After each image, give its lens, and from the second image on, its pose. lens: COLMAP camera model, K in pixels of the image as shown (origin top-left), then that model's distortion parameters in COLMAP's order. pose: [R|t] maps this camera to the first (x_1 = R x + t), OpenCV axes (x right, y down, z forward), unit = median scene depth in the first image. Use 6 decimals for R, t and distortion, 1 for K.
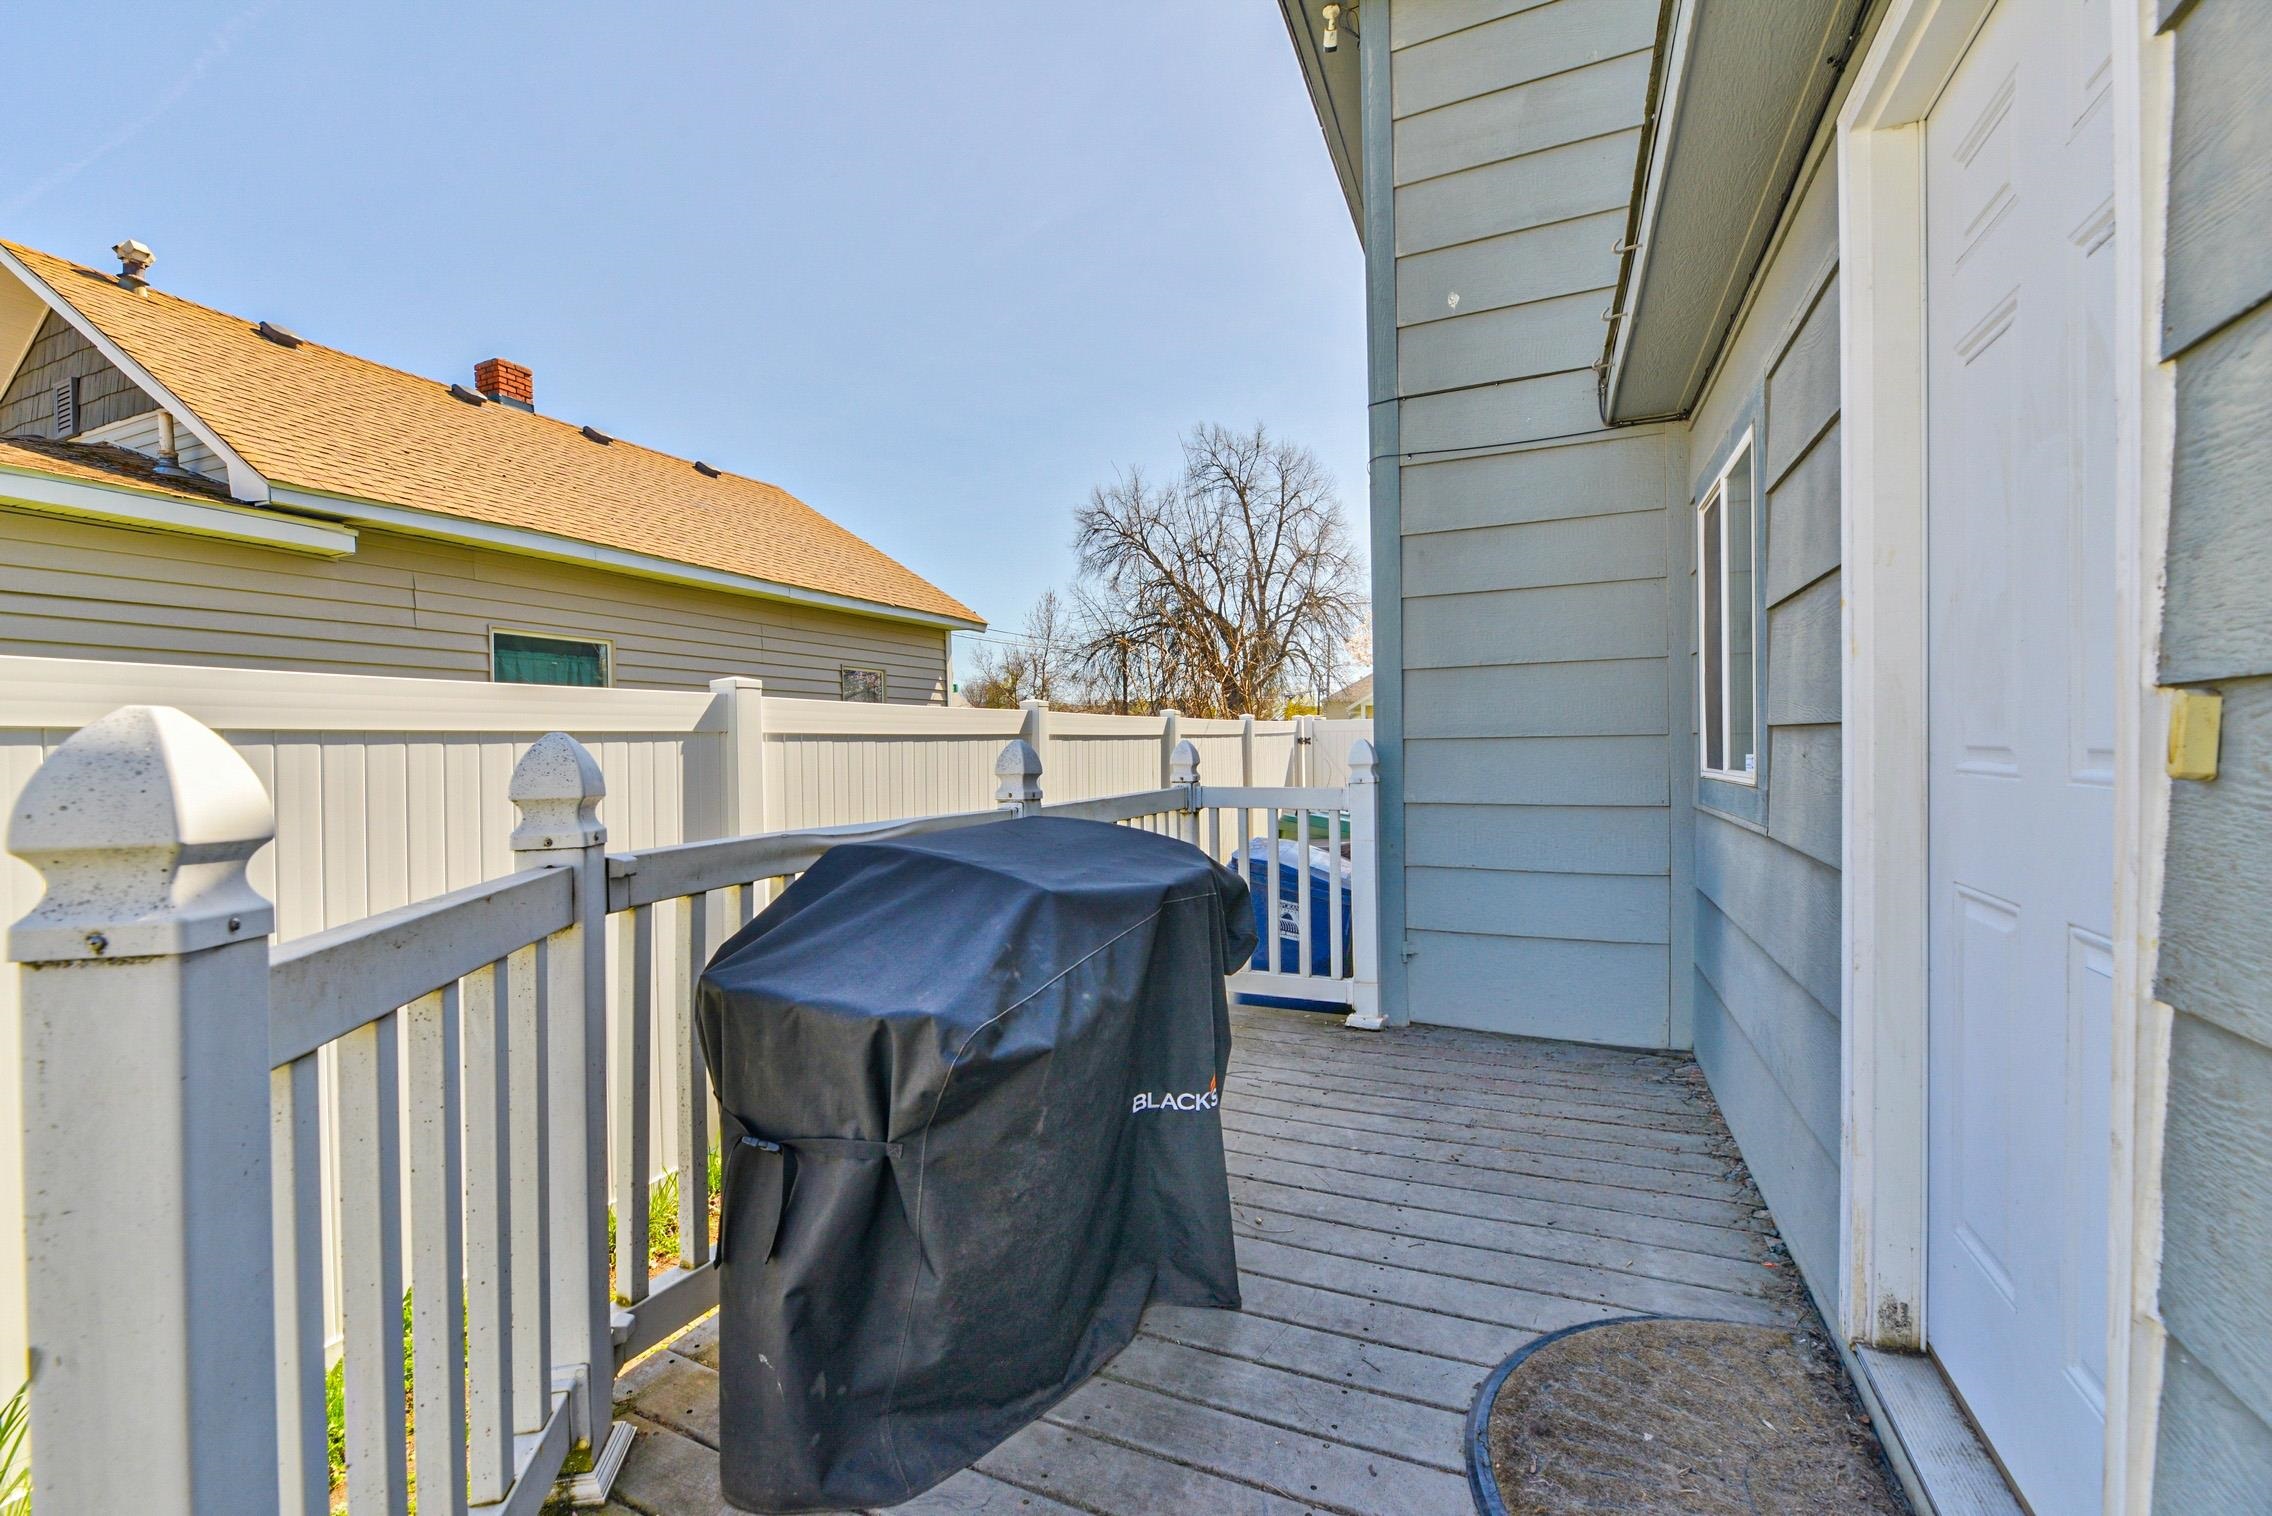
lens RADIAL K [[953.6, 0, 1148.0], [0, 953.6, 753.4], [0, 0, 1]] dist [-0.006295, 0.000420]
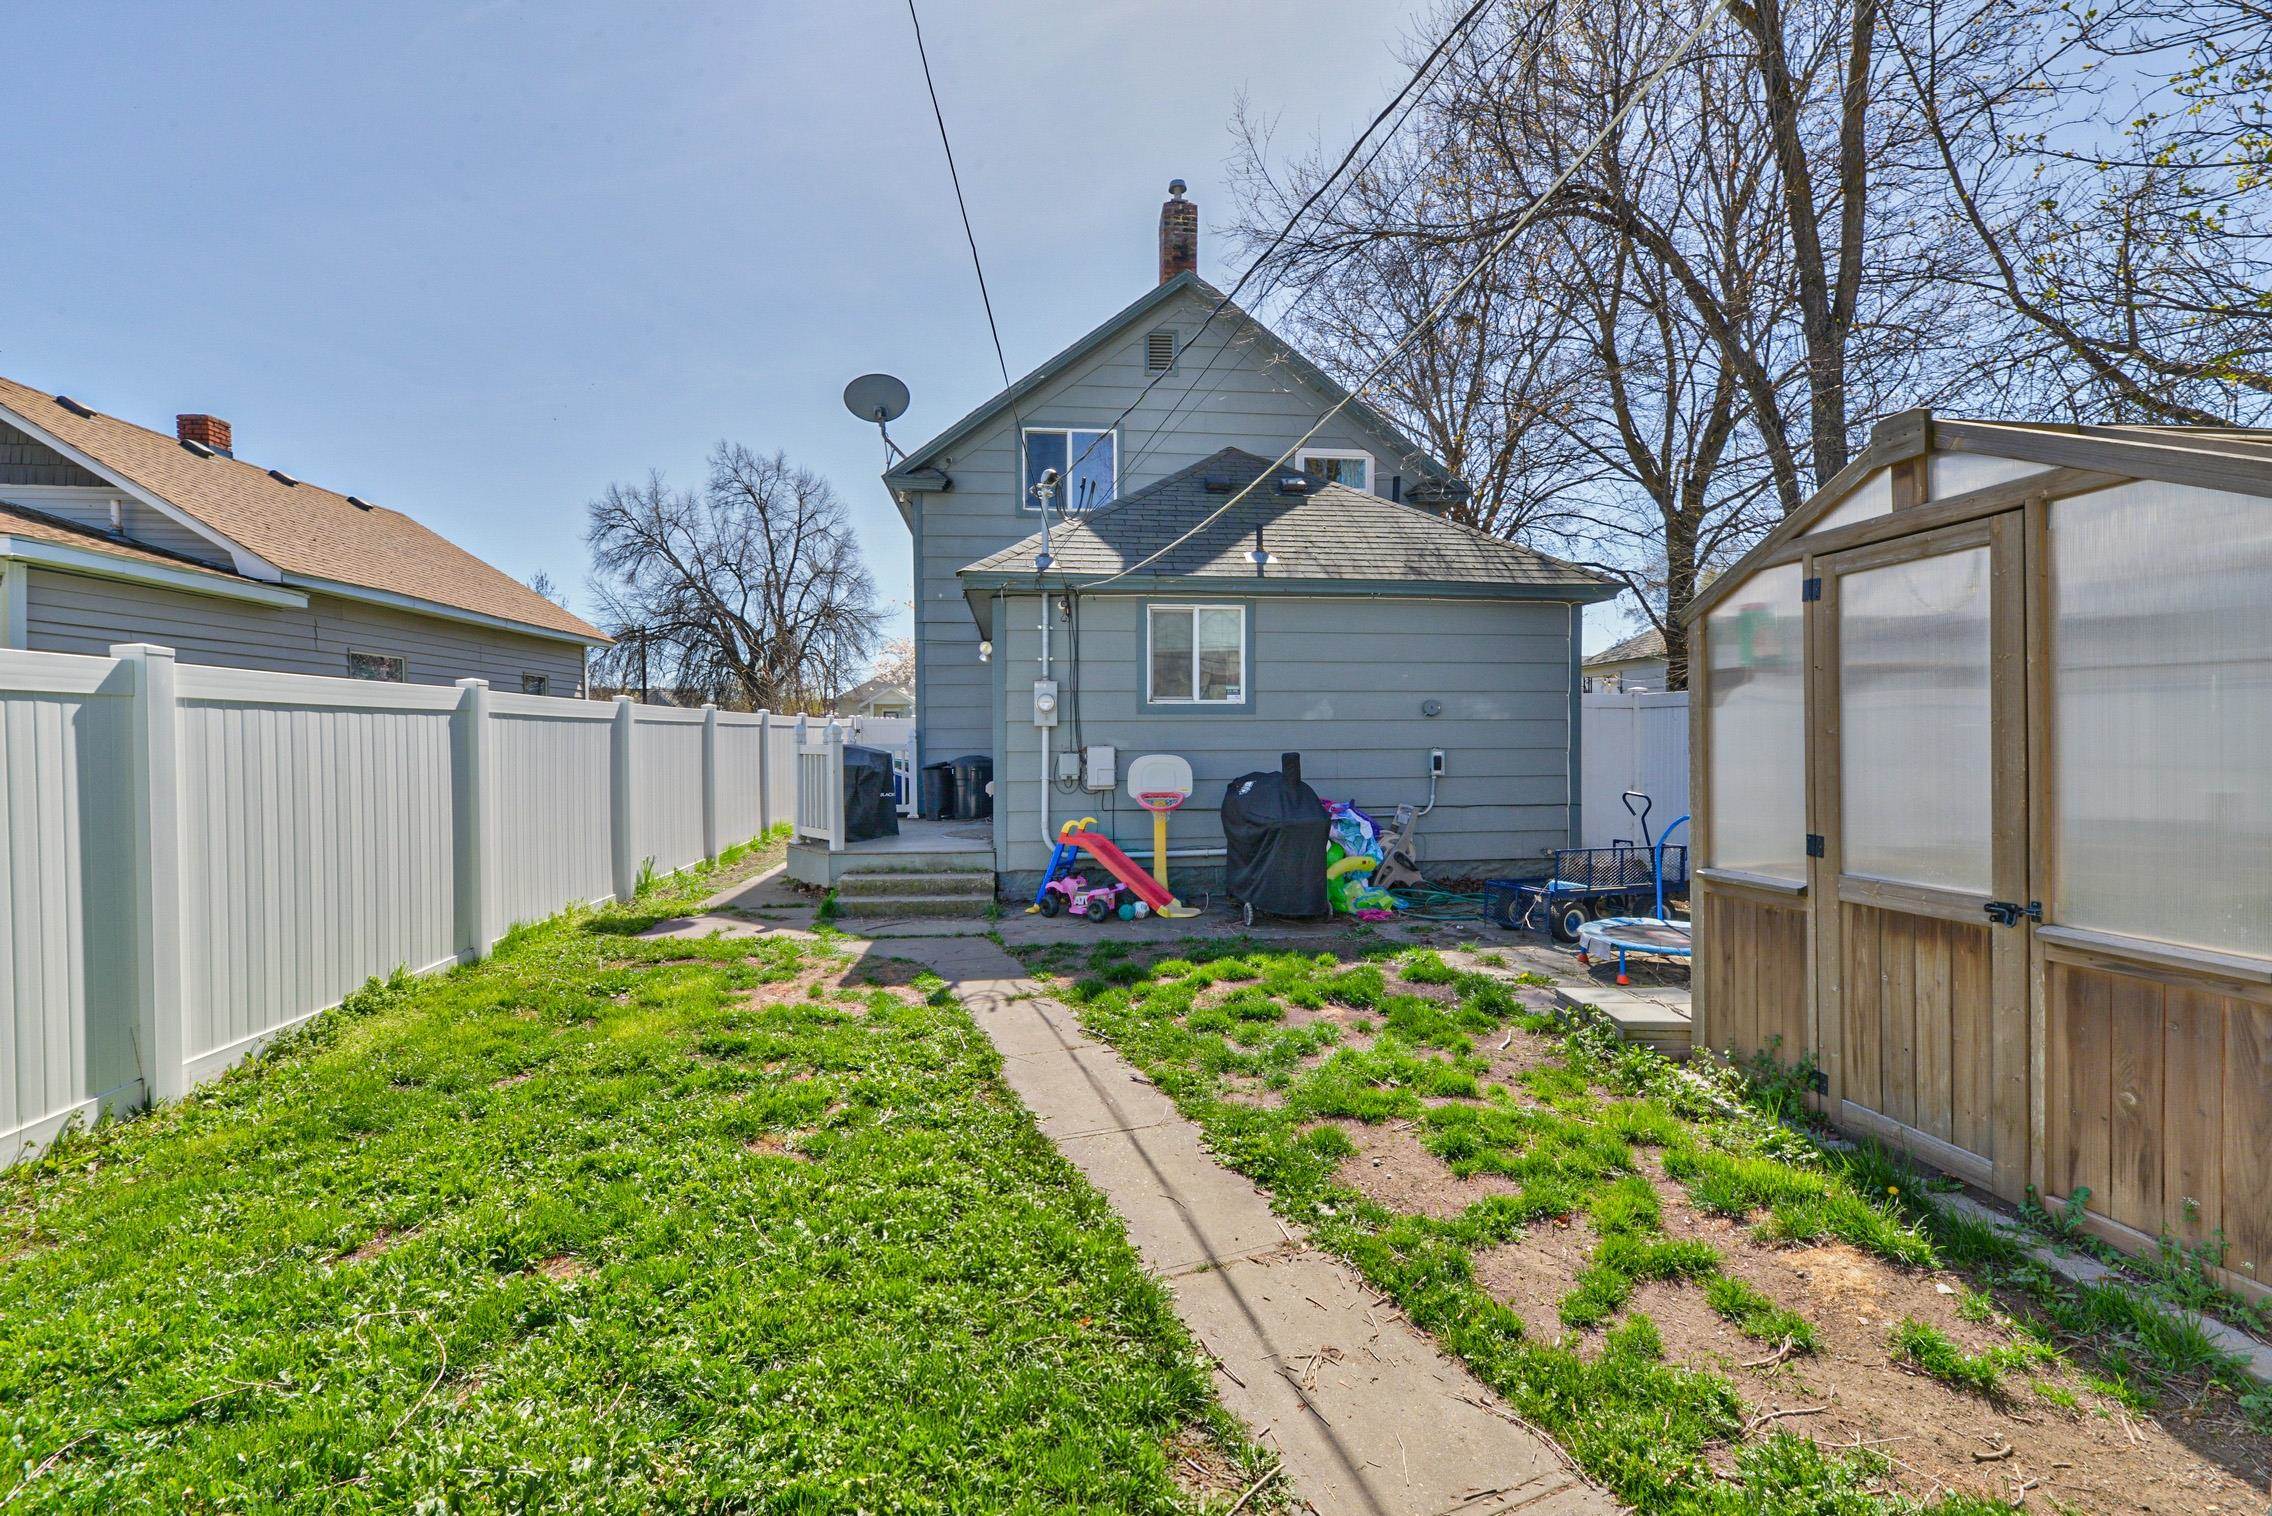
lens RADIAL K [[953.6, 0, 1140.9], [0, 953.6, 747.7], [0, 0, 1]] dist [-0.006295, 0.000420]
pose [[0.871790, 0.006082, 0.489843, -0.060803], [-0.006114, 0.999980, -0.001534, 0.004467], [-0.489842, -0.001658, 0.871810, -0.190227]]
